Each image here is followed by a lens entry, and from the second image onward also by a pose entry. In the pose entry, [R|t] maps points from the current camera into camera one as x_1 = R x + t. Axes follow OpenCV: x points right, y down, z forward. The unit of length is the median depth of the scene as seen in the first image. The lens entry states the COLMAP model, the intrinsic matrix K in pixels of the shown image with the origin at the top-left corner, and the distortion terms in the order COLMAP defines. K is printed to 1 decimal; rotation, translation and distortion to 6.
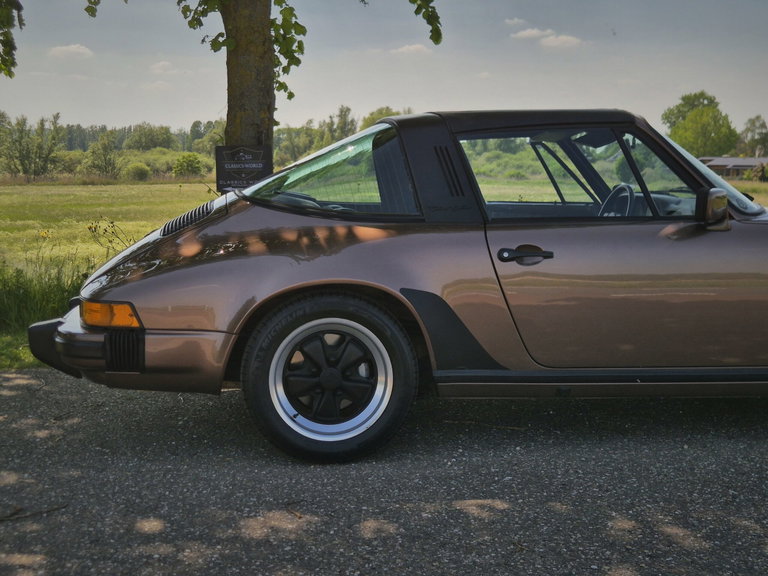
lens RADIAL K [[1053.3, 0, 384.0], [0, 1053.3, 288.0], [0, 0, 1]] dist [0.131973, -0.060675]
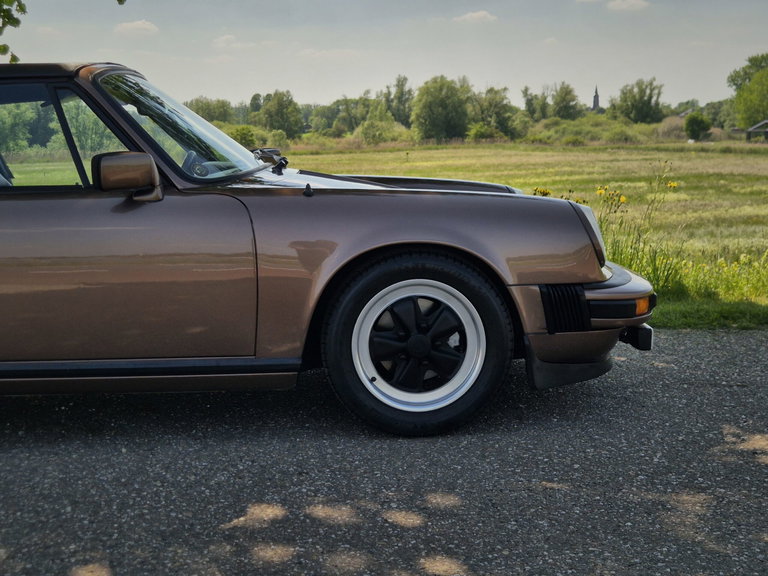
lens RADIAL K [[1048.2, 0, 384.0], [0, 1048.2, 288.0], [0, 0, 1]] dist [0.119932, -0.220717]
pose [[0.997856, -0.008795, -0.064859, 0.558889], [0.010652, 0.999542, 0.028340, -0.005970], [0.064580, -0.028970, 0.997492, 0.158520]]
